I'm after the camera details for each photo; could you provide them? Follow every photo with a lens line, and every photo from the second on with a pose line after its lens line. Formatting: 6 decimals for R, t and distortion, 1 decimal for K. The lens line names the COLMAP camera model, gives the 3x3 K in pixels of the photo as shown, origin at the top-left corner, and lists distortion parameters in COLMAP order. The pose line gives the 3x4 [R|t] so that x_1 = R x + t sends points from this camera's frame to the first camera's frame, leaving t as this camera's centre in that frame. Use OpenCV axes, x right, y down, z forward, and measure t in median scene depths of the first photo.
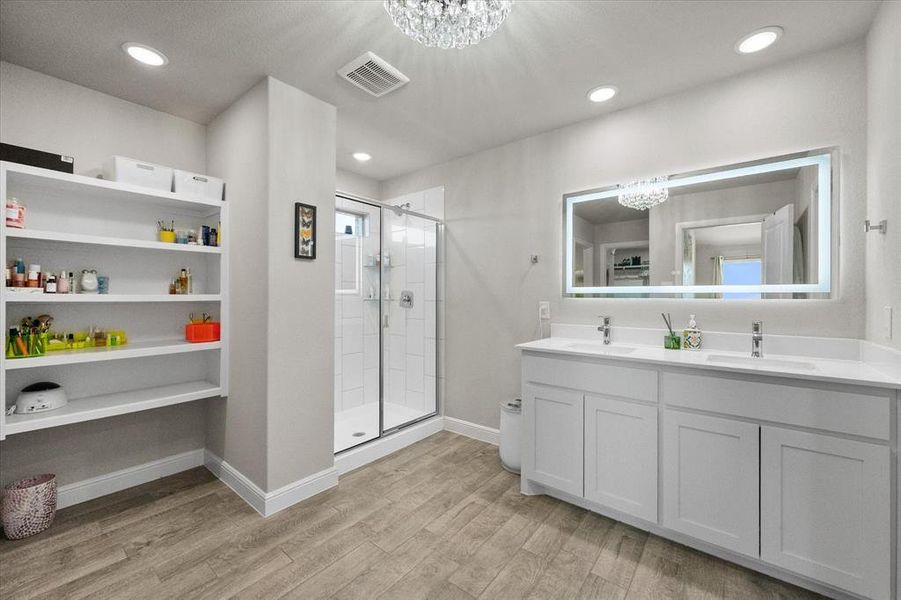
lens RADIAL K [[357.8, 0, 447.7], [0, 357.8, 288.8], [0, 0, 1]] dist [-0.001883, 0.000156]
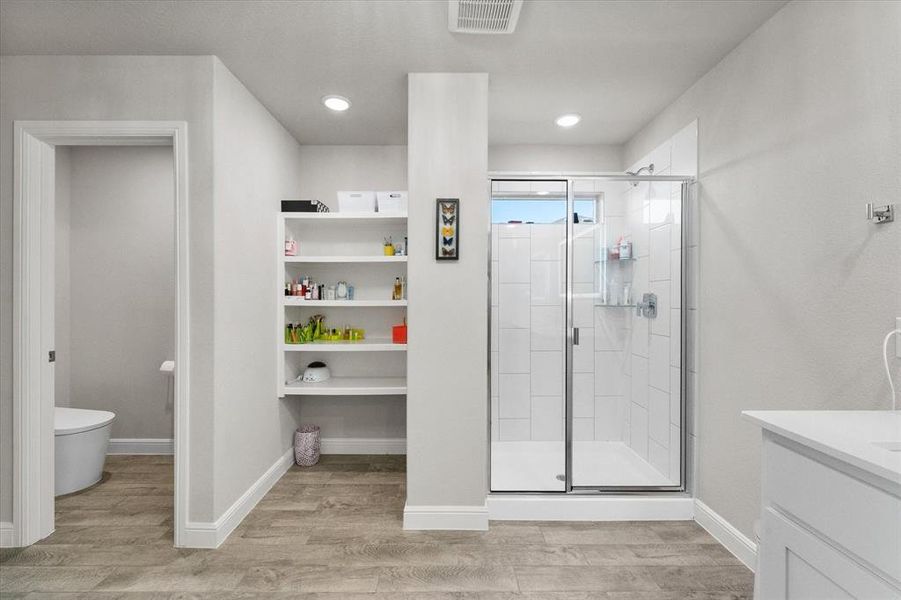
lens RADIAL K [[375.4, 0, 445.8], [0, 375.4, 296.2], [0, 0, 1]] dist [-0.000518, -0.000041]
pose [[0.634033, -0.007964, -0.773265, 0.315257], [0.018596, 0.999815, 0.004950, 0.000890], [0.773082, -0.017518, 0.634064, 0.397173]]
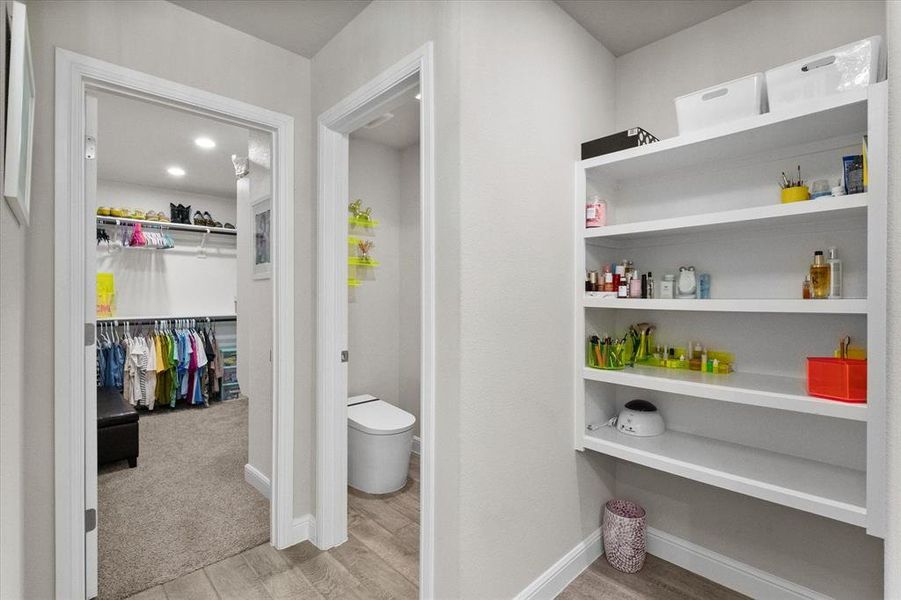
lens RADIAL K [[414.2, 0, 449.4], [0, 414.2, 297.6], [0, 0, 1]] dist [-0.000951, -0.000372]
pose [[-0.123270, -0.000242, -0.992373, -0.072147], [0.019067, 0.999815, -0.002613, 0.005121], [0.992190, -0.019244, -0.123242, 0.590275]]
